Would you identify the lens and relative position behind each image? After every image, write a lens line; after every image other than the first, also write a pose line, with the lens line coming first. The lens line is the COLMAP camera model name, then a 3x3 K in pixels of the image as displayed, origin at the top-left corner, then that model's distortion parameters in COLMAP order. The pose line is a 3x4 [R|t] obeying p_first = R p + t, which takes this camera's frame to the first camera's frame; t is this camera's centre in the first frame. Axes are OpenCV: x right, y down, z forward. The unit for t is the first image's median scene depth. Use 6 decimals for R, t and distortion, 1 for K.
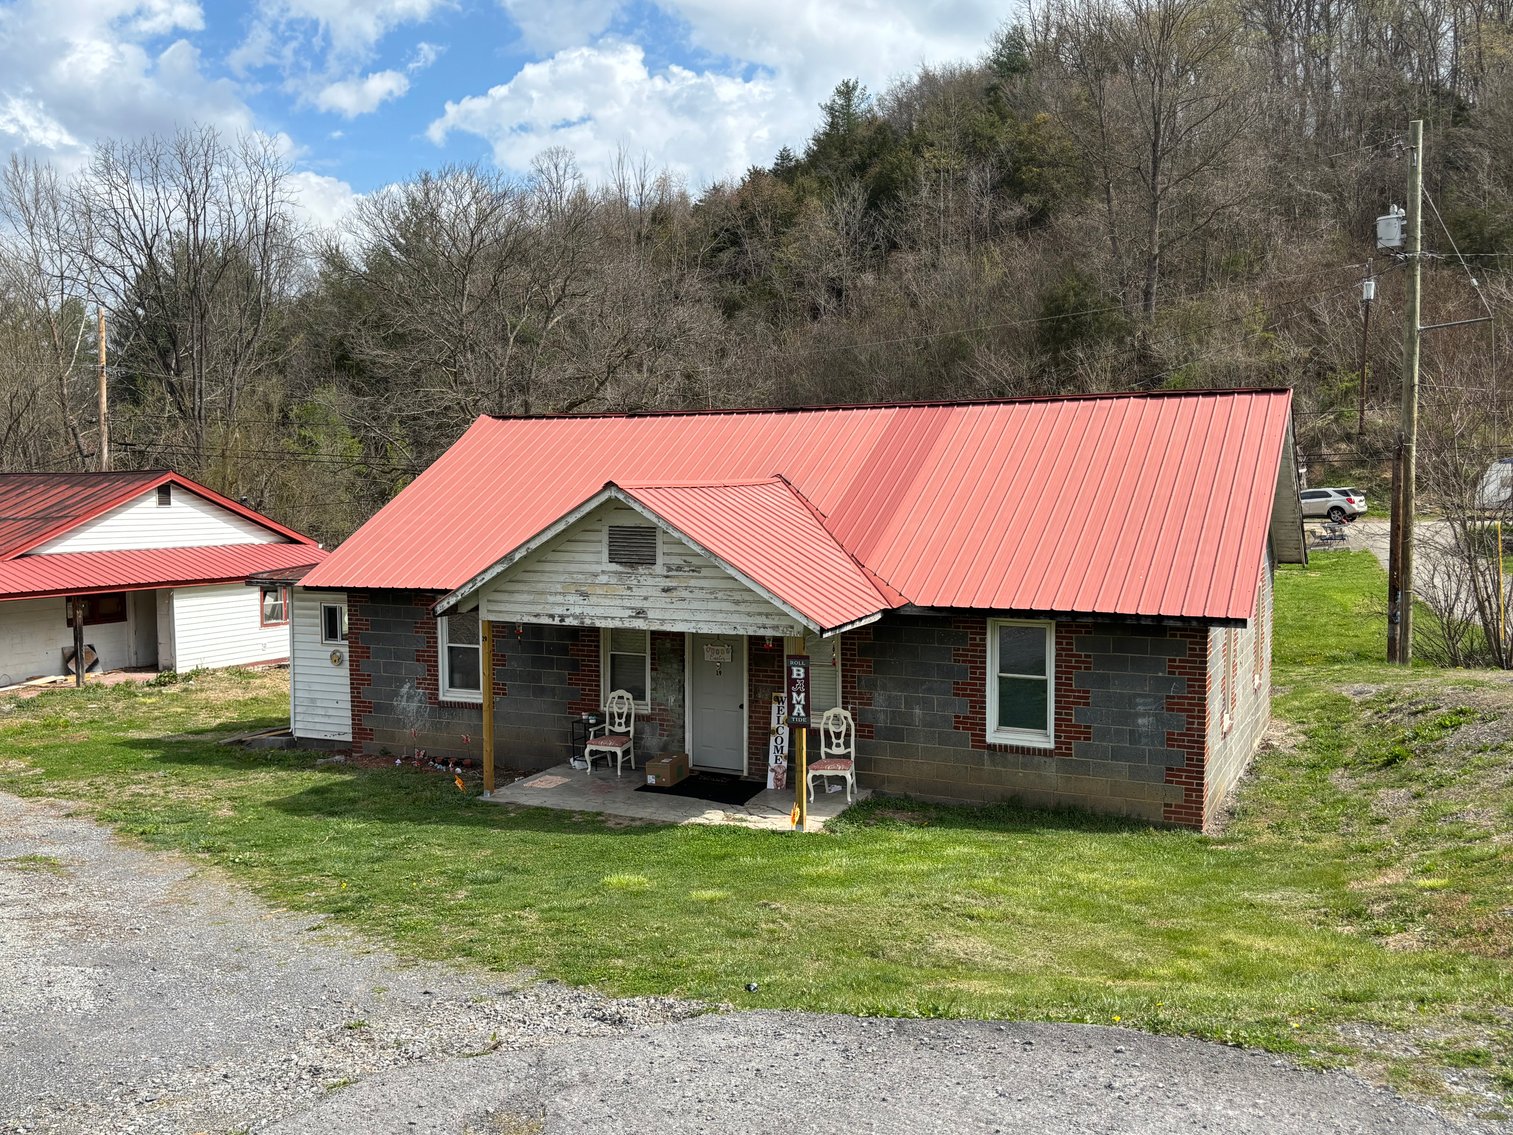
lens RADIAL K [[1370.8, 0, 753.9], [0, 1370.8, 580.5], [0, 0, 1]] dist [0.022190, 0.000000]
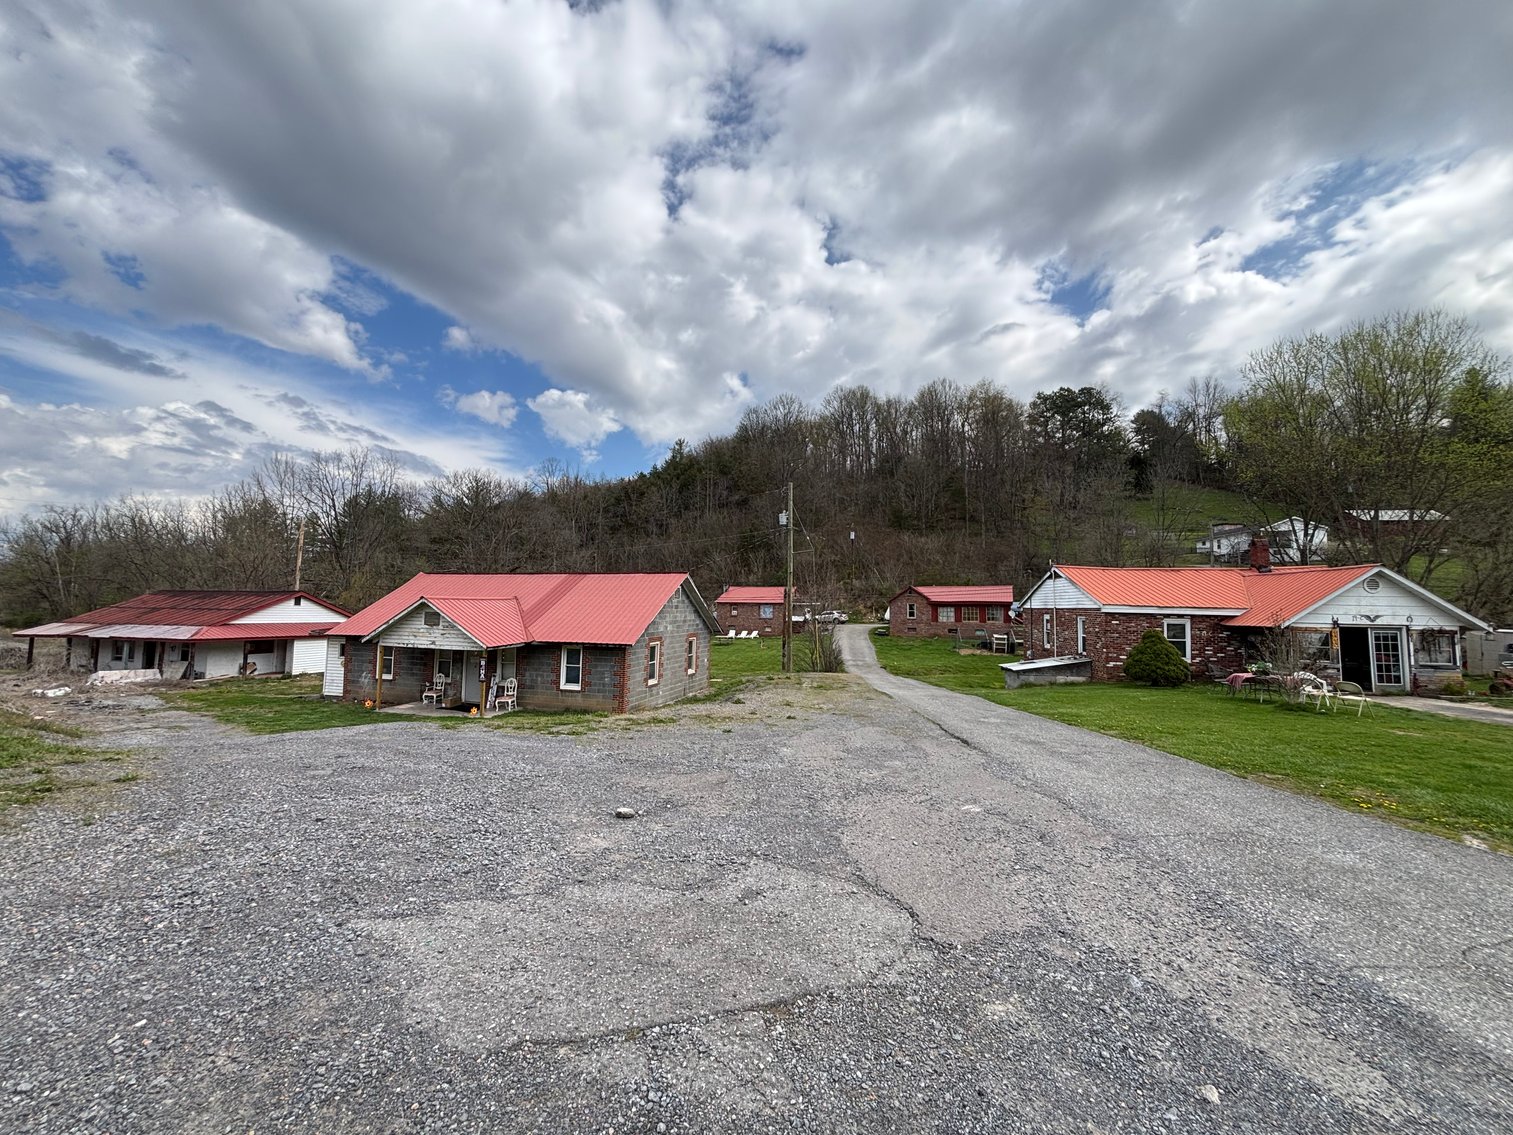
lens RADIAL K [[603.1, 0, 759.1], [0, 603.1, 565.9], [0, 0, 1]] dist [-0.000699, -0.000009]
pose [[0.983940, 0.033981, 0.175233, 0.281854], [-0.009380, 0.990199, -0.139347, 0.027008], [-0.178251, 0.135466, 0.974616, -0.288517]]
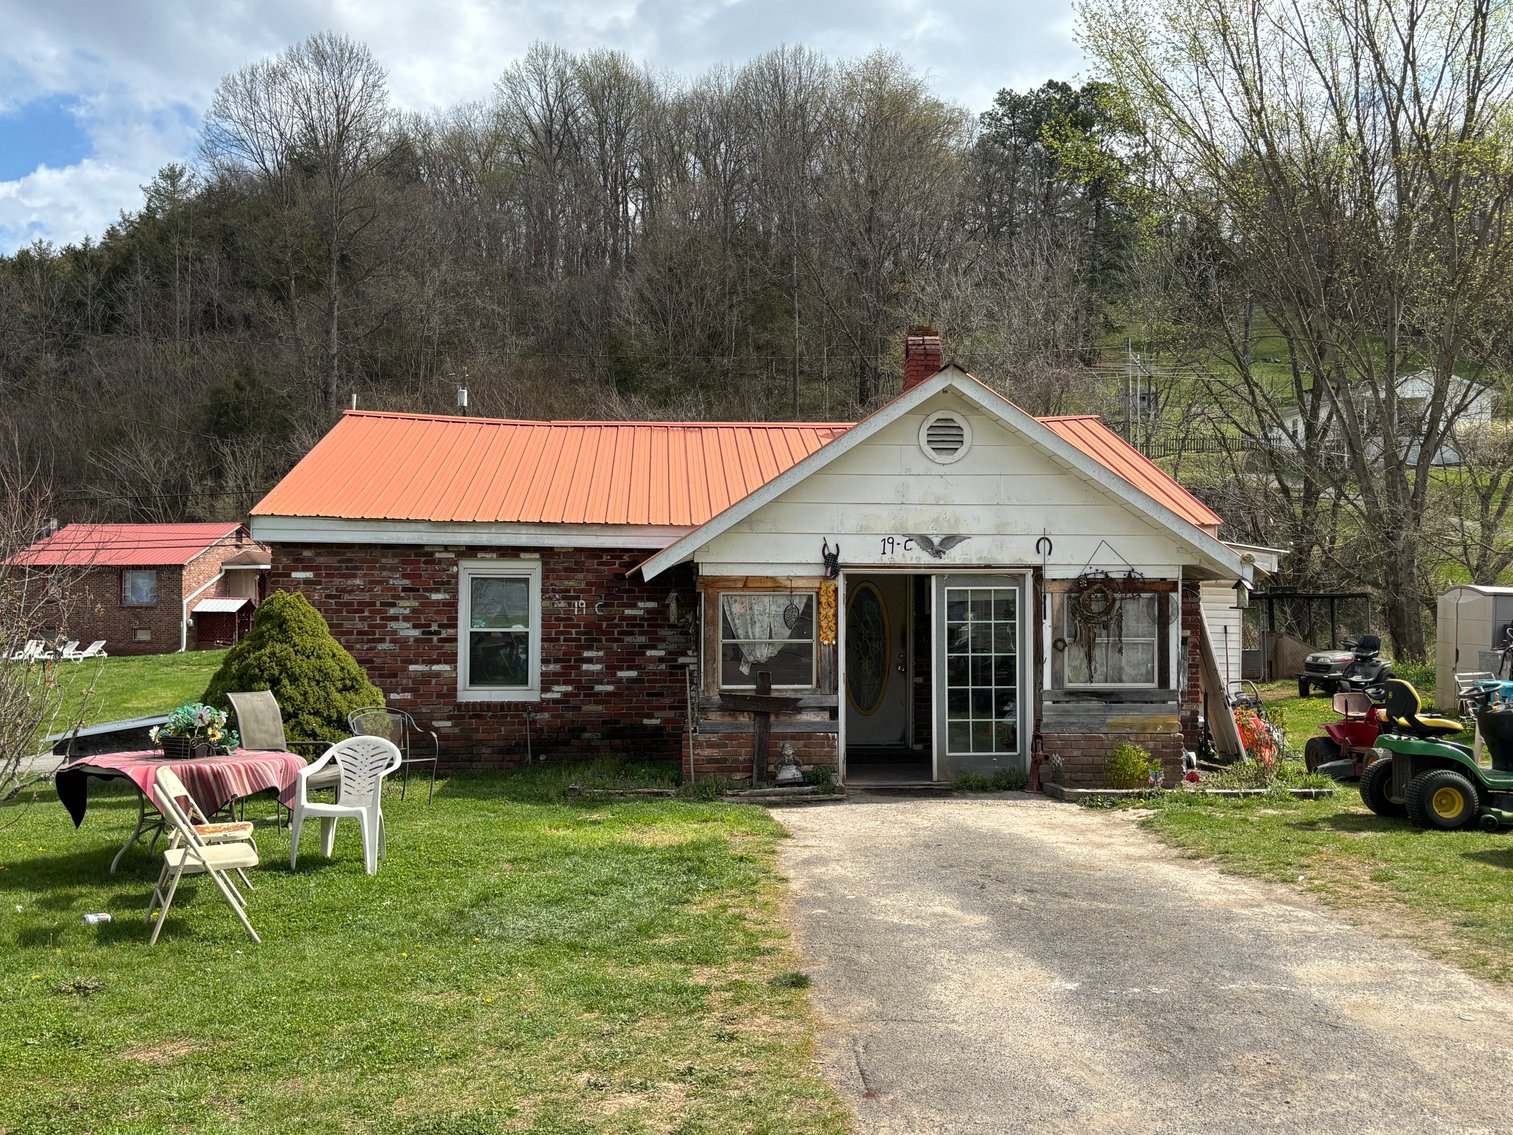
lens RADIAL K [[1370.8, 0, 751.2], [0, 1370.8, 562.3], [0, 0, 1]] dist [0.022190, 0.000000]
pose [[0.930240, 0.015770, 0.366613, 1.072717], [0.017906, 0.995935, -0.088276, 0.033480], [-0.366515, 0.088683, 0.926176, -0.108805]]
